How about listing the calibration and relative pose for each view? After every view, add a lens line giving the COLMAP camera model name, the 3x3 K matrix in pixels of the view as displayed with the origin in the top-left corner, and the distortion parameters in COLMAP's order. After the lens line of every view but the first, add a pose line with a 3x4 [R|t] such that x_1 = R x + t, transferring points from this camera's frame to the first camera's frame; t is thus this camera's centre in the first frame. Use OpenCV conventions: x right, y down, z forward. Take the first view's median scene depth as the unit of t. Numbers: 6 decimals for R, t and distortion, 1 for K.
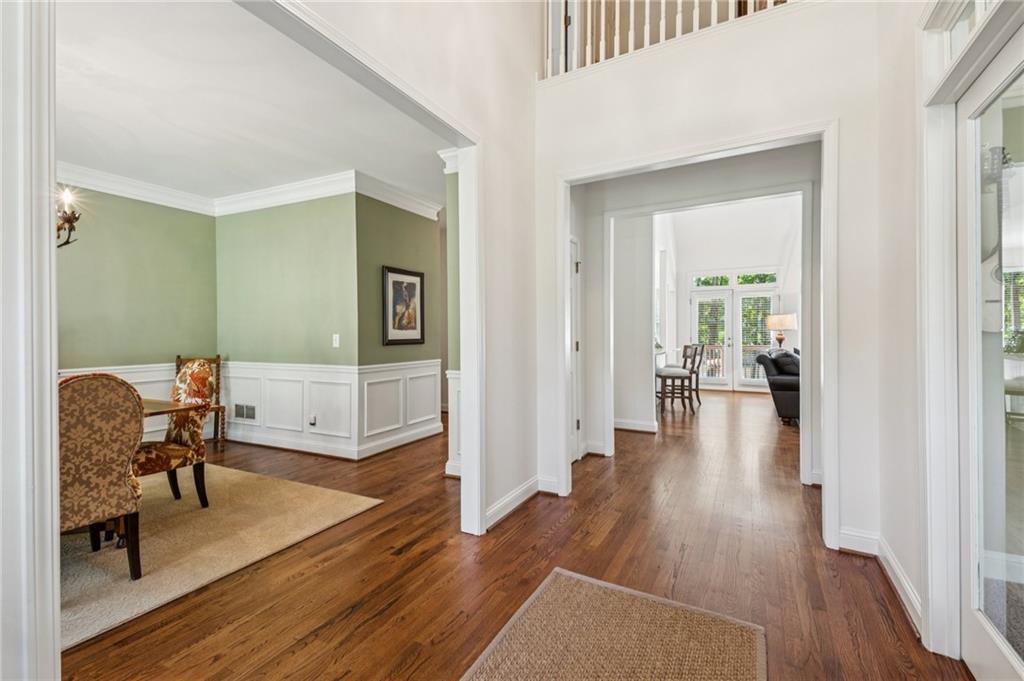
lens RADIAL K [[448.1, 0, 513.0], [0, 448.1, 335.4], [0, 0, 1]] dist [0.069553, -0.039202]
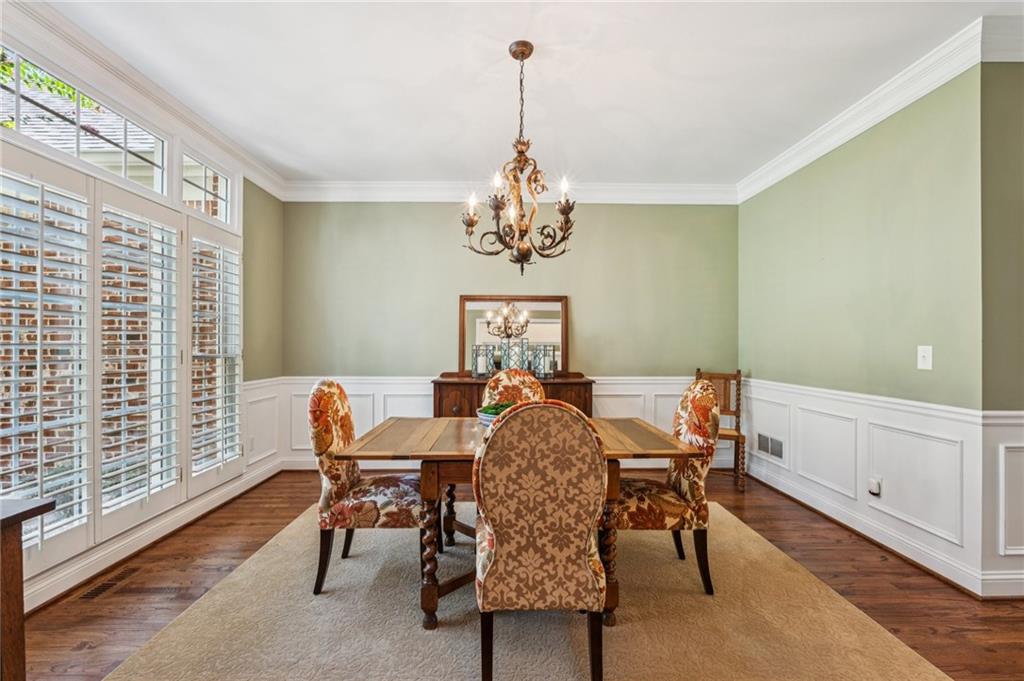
lens RADIAL K [[461.1, 0, 512.0], [0, 461.1, 340.5], [0, 0, 1]] dist [-0.000056, 0.000022]
pose [[0.496375, -0.002617, -0.868104, -0.213985], [-0.007974, 0.999940, -0.007574, -0.001424], [0.868072, 0.010681, 0.496324, 0.397473]]
